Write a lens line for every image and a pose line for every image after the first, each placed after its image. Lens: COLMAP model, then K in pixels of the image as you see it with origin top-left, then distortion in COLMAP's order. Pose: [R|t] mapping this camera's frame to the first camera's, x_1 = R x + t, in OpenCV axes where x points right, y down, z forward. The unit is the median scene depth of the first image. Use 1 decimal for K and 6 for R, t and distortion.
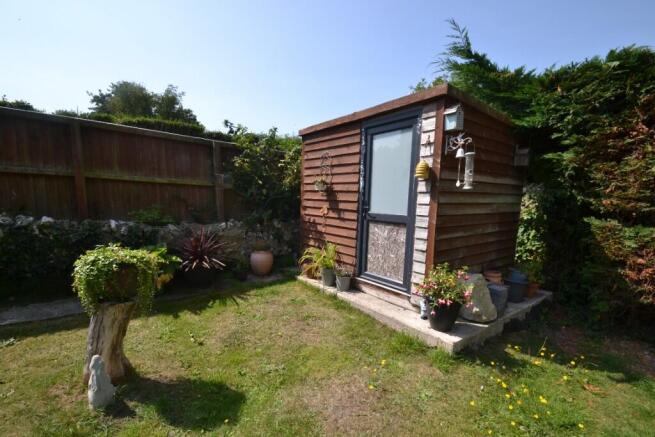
lens RADIAL K [[291.3, 0, 324.5], [0, 291.3, 235.7], [0, 0, 1]] dist [0.013602, -0.016043]
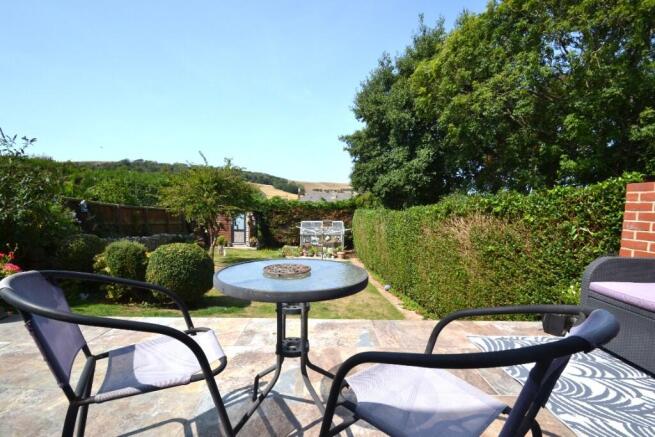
lens RADIAL K [[291.3, 0, 324.5], [0, 291.3, 235.7], [0, 0, 1]] dist [0.013602, -0.016043]
pose [[0.602381, -0.076731, 0.794512, -3.381268], [0.094148, 0.995251, 0.024737, 0.058260], [-0.792637, 0.059901, 0.606744, -3.748576]]
